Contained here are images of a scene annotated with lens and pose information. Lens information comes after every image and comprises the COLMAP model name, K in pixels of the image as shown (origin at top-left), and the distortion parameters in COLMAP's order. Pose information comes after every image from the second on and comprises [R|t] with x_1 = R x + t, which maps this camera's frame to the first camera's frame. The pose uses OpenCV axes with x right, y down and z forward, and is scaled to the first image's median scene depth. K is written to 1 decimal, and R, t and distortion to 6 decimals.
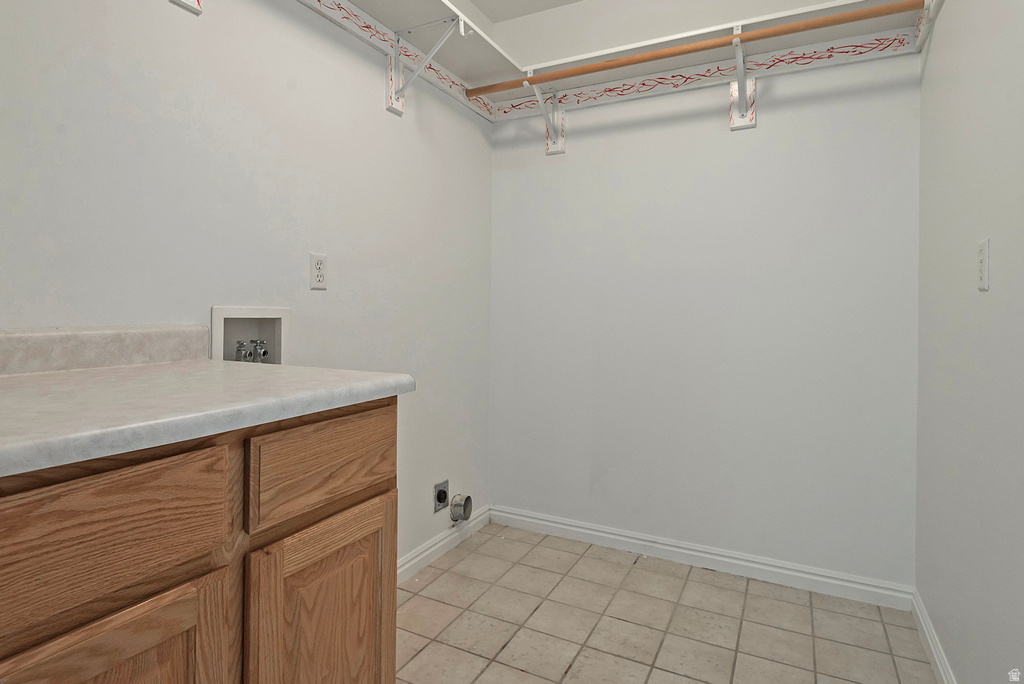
lens RADIAL K [[554.0, 0, 513.0], [0, 554.0, 305.8], [0, 0, 1]] dist [-0.000050, -0.000677]
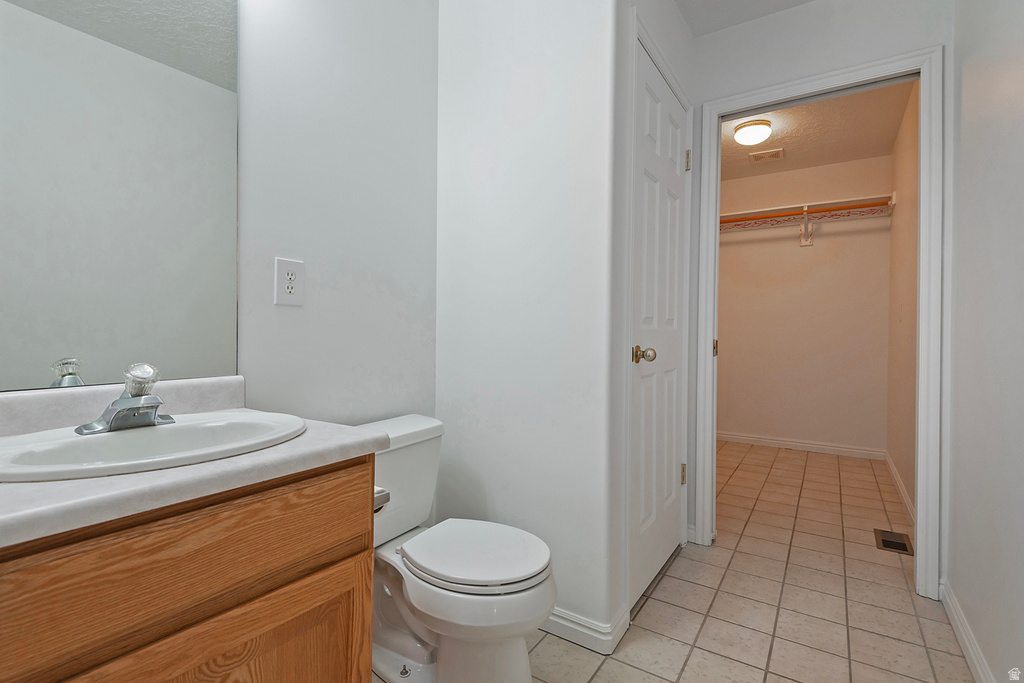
lens RADIAL K [[492.2, 0, 505.9], [0, 492.2, 331.5], [0, 0, 1]] dist [-0.001081, 0.000224]
pose [[0.993480, -0.002303, -0.113980, -0.541884], [0.004036, 0.999880, 0.014980, -0.014888], [0.113932, -0.015342, 0.993370, -1.068458]]
